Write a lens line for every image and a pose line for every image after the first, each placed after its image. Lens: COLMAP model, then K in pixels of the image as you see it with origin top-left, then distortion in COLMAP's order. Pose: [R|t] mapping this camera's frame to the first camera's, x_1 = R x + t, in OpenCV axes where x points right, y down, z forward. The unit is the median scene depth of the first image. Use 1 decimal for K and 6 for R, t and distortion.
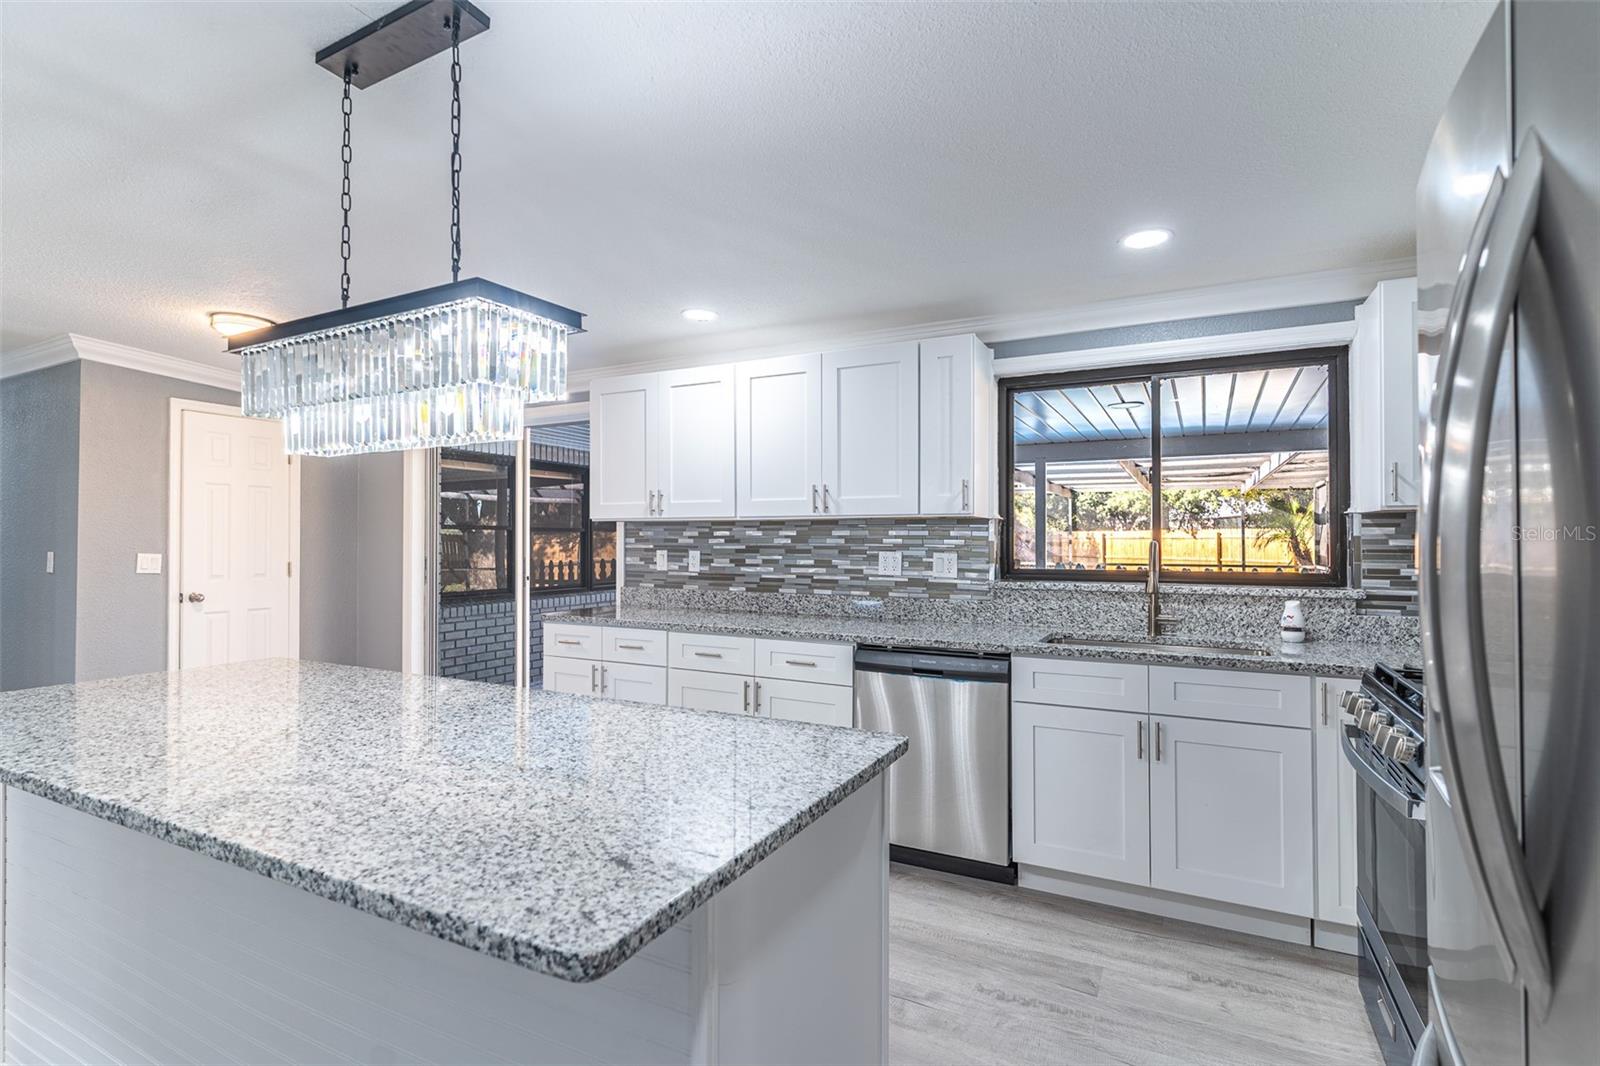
lens RADIAL K [[766.7, 0, 791.0], [0, 766.7, 541.9], [0, 0, 1]] dist [0.000900, -0.000102]
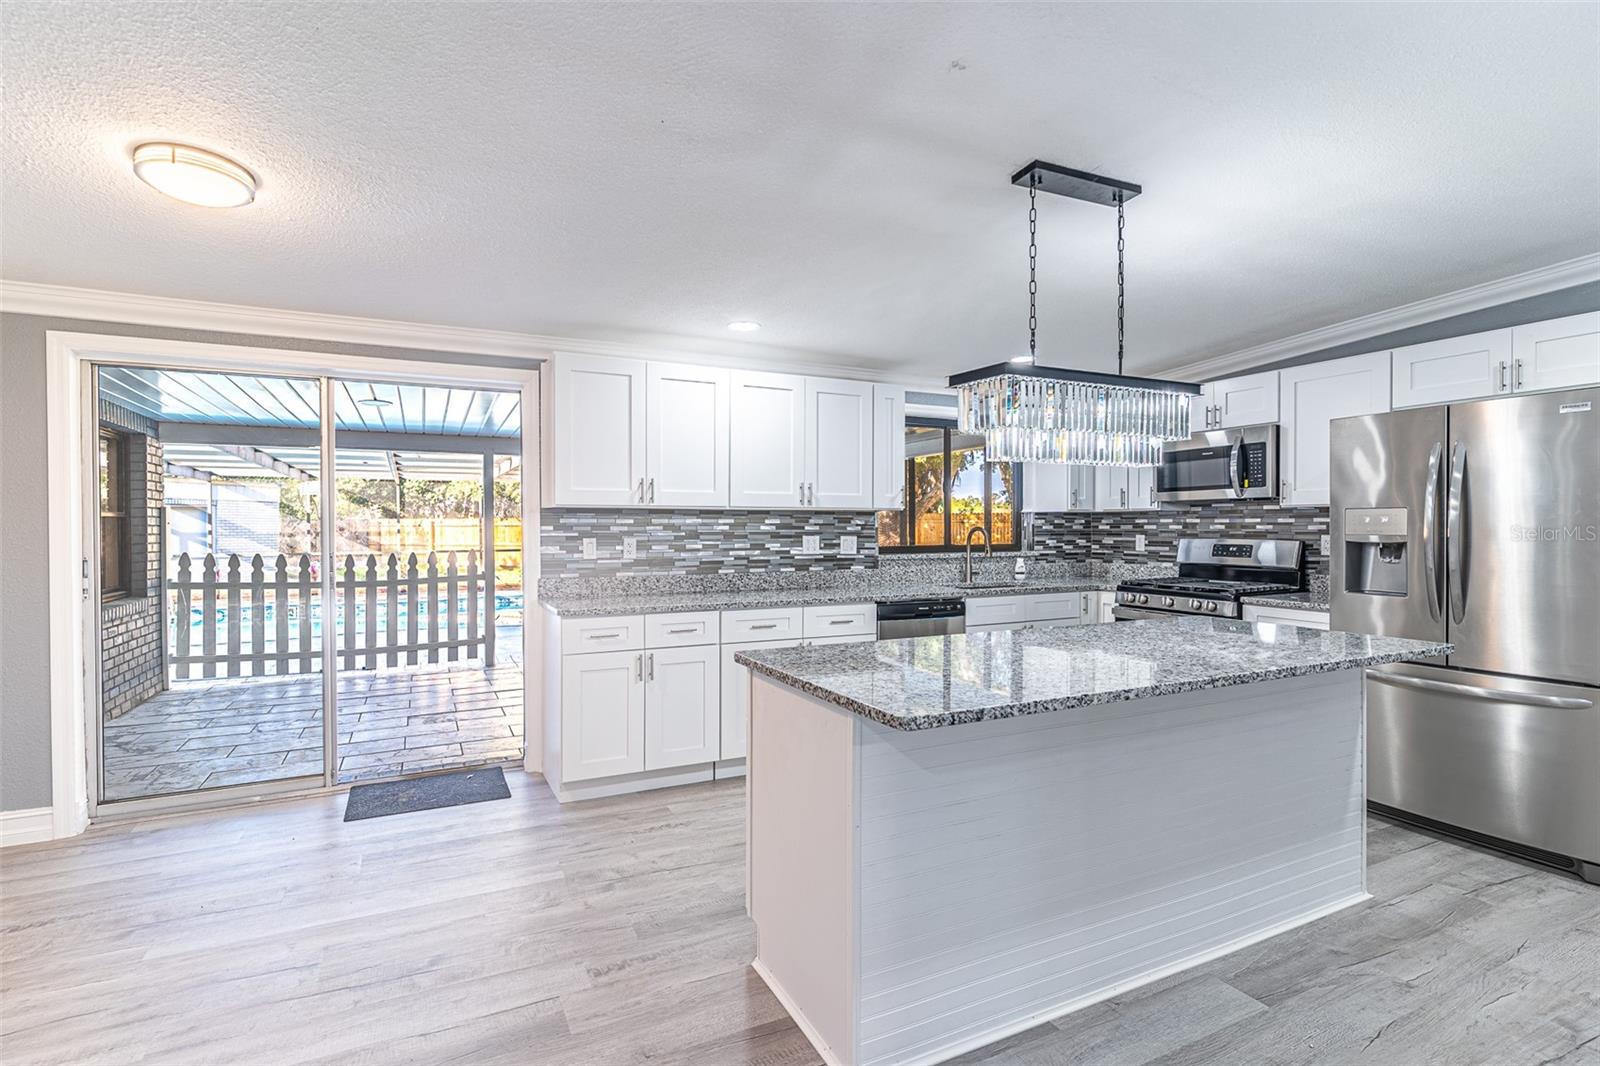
lens RADIAL K [[766.7, 0, 794.4], [0, 766.7, 534.5], [0, 0, 1]] dist [0.000900, -0.000102]
pose [[0.576554, -0.009306, 0.817006, -0.905650], [0.004614, 0.999956, 0.008134, -0.000296], [-0.817046, -0.000920, 0.576572, 0.263908]]
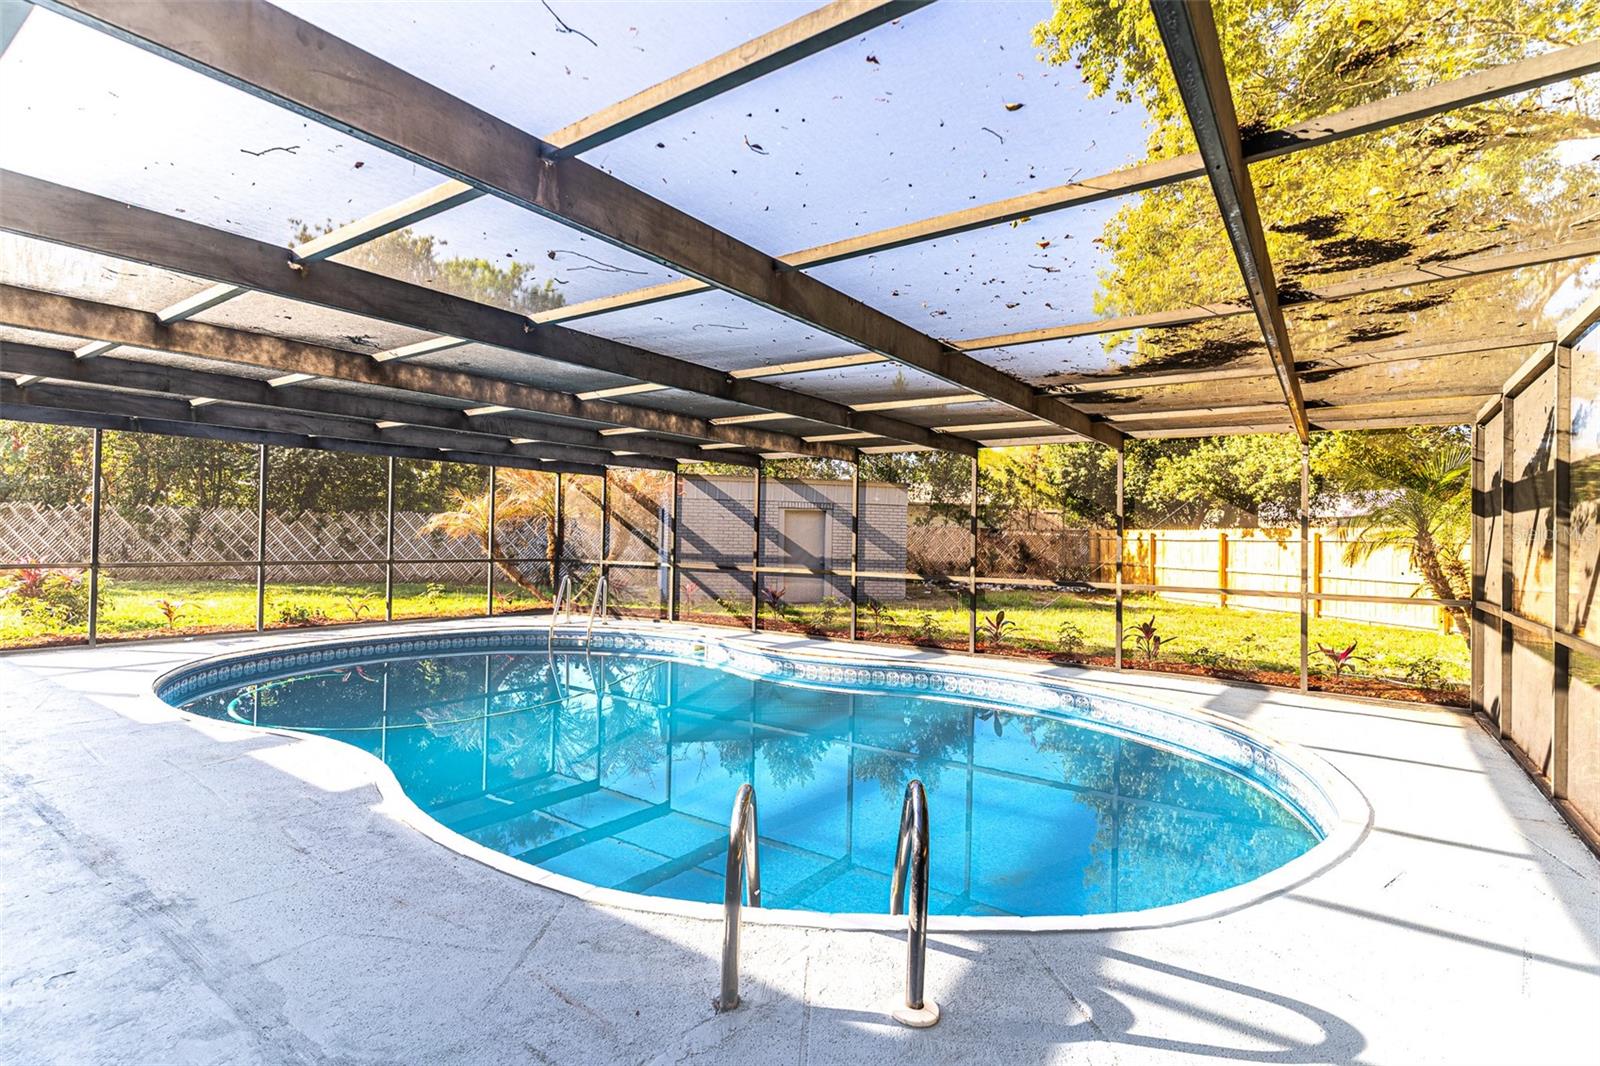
lens RADIAL K [[766.7, 0, 802.0], [0, 766.7, 537.1], [0, 0, 1]] dist [0.000900, -0.000102]
pose [[-0.113897, -0.000390, -0.993492, 0.969220], [-0.019218, 0.999814, 0.001811, -0.002217], [0.993307, 0.019300, -0.113883, 0.545111]]
